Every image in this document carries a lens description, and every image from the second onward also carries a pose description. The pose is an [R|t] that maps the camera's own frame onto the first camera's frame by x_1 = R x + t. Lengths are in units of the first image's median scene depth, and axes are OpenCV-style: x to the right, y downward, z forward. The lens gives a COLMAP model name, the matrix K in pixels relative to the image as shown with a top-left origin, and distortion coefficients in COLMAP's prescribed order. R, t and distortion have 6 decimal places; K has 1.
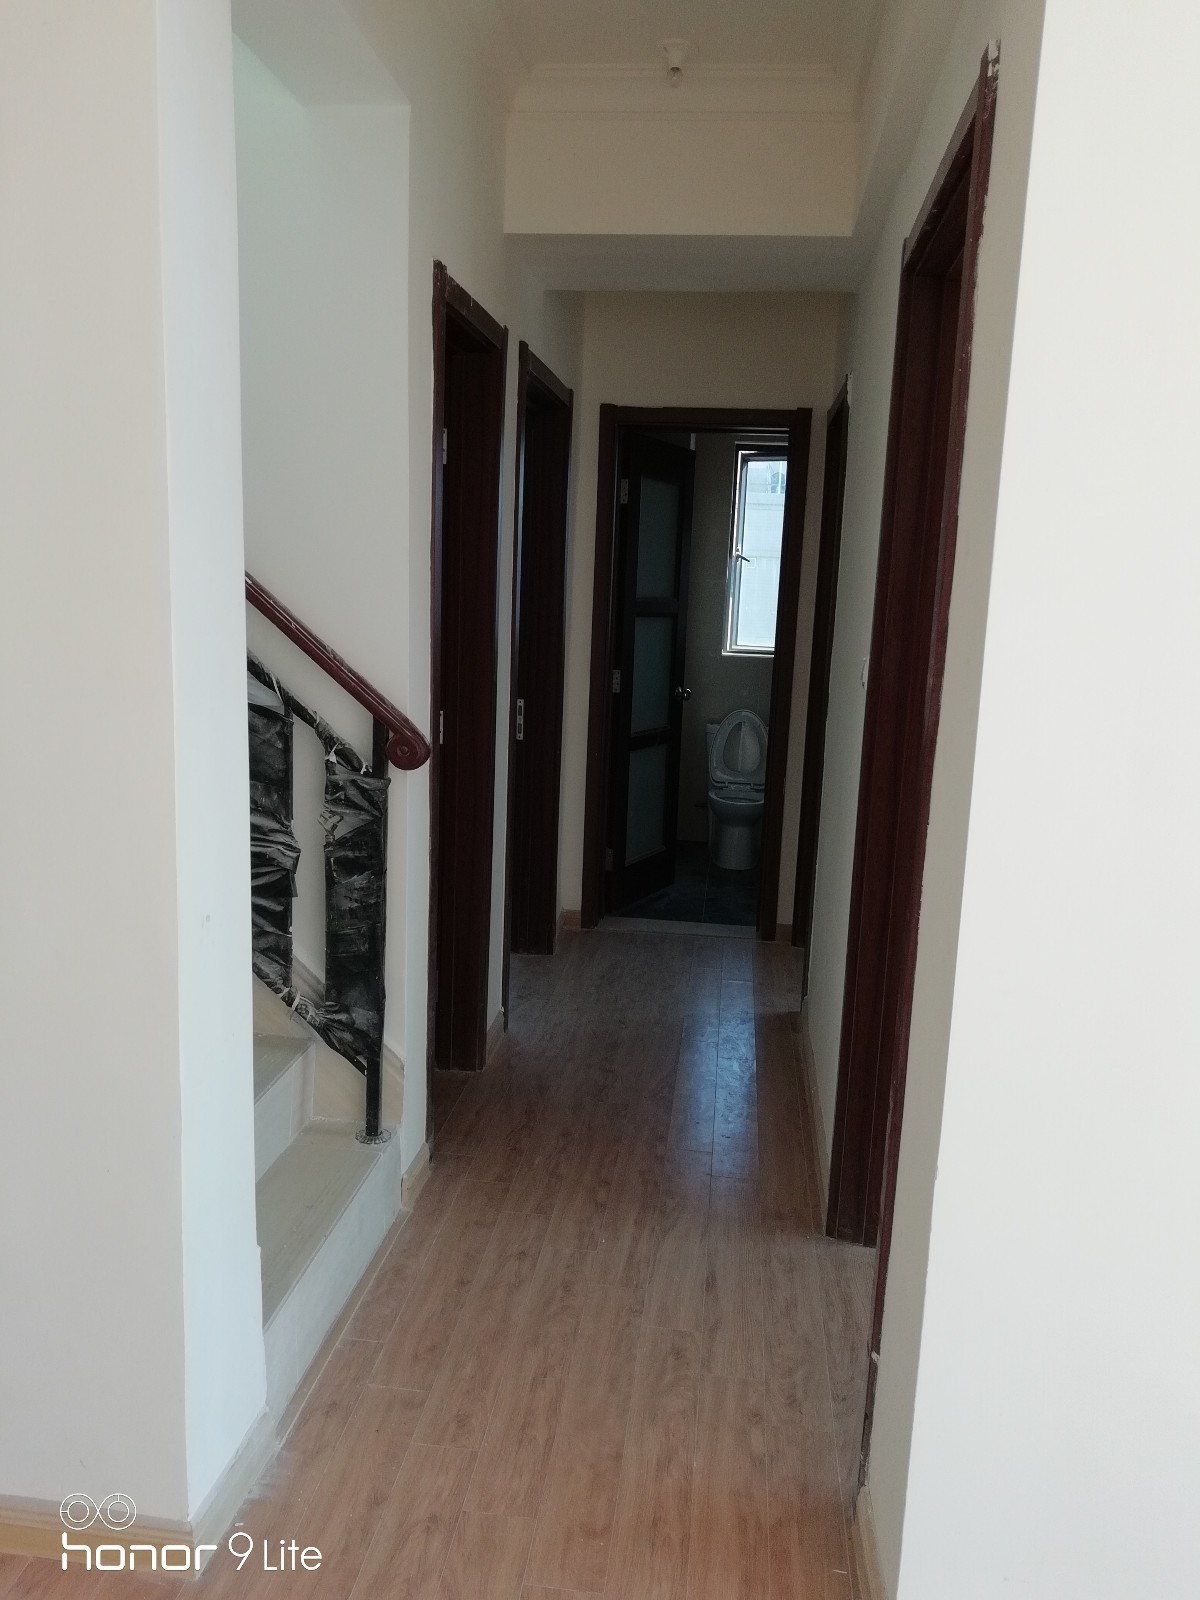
lens RADIAL K [[1191.2, 0, 600.0], [0, 1191.2, 800.0], [0, 0, 1]] dist [0.032638, -0.002743]
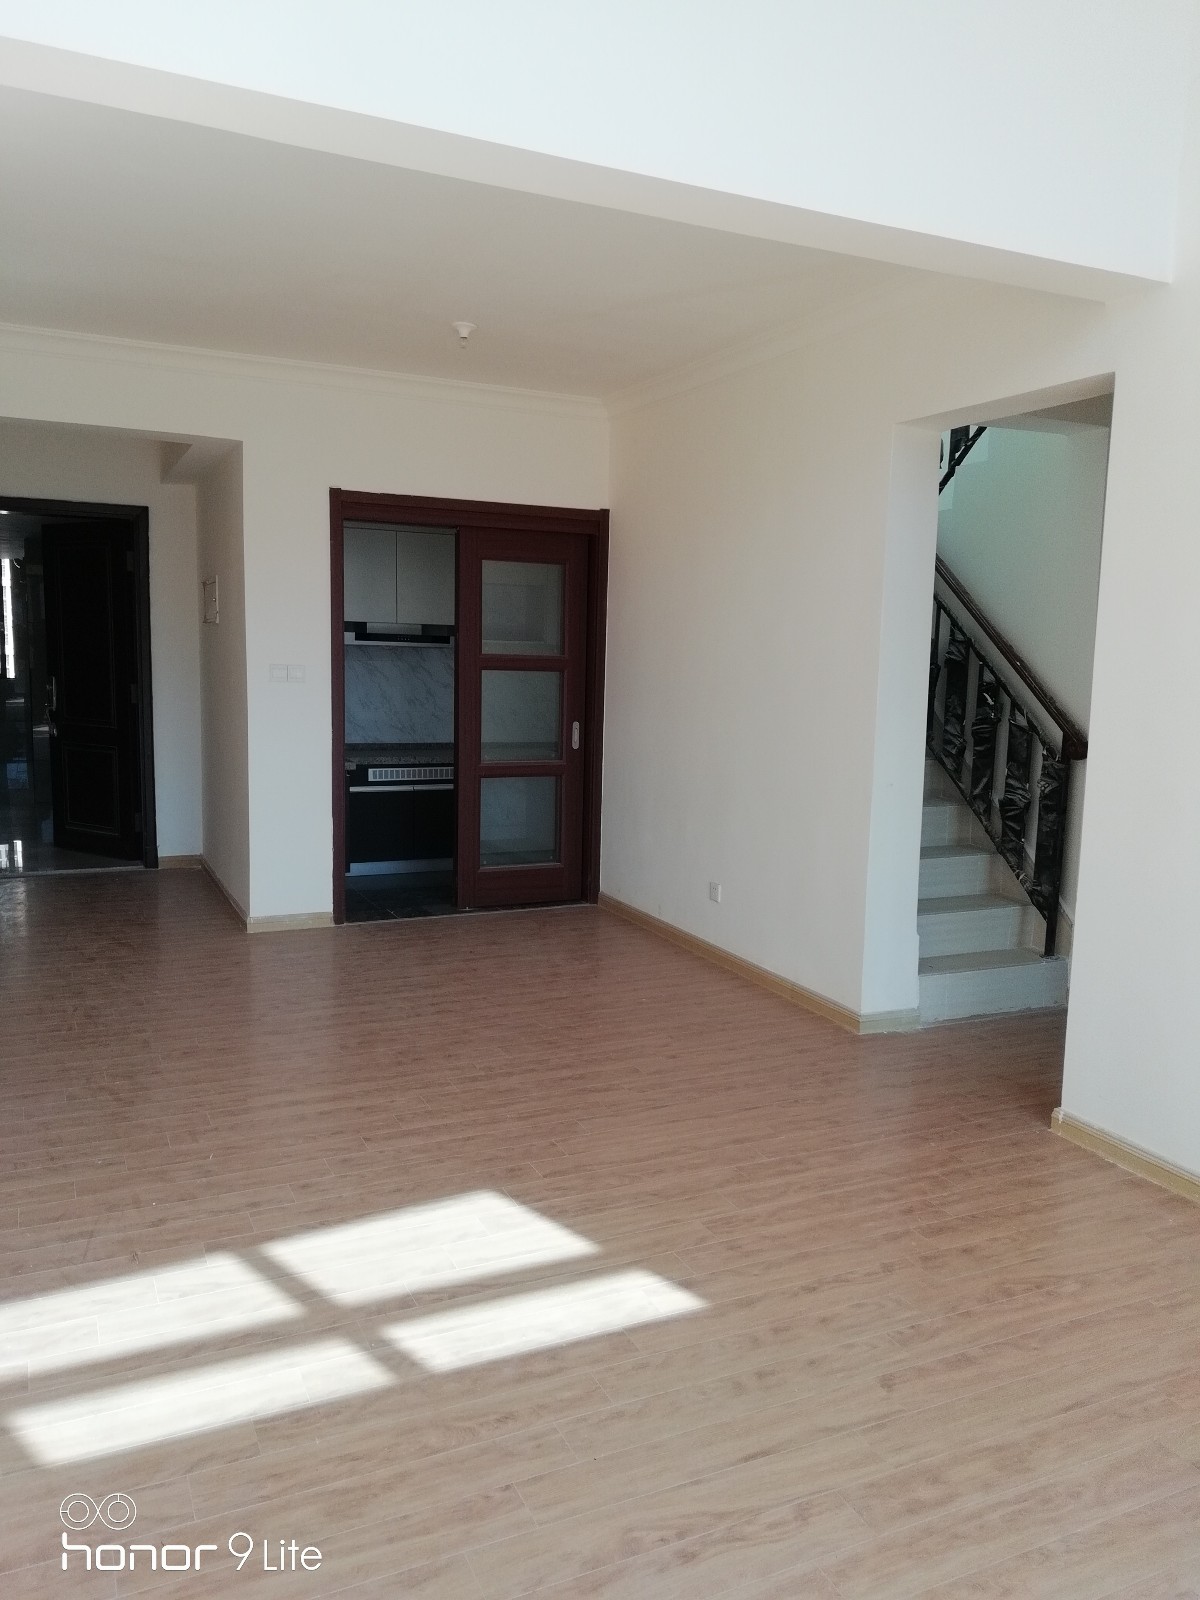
lens RADIAL K [[1190.6, 0, 600.0], [0, 1190.6, 800.0], [0, 0, 1]] dist [-0.005900, -0.003602]
pose [[0.519724, 0.081336, -0.850454, 1.050559], [-0.146197, 0.989242, 0.005267, 0.137081], [0.841733, 0.121596, 0.526023, -0.626518]]
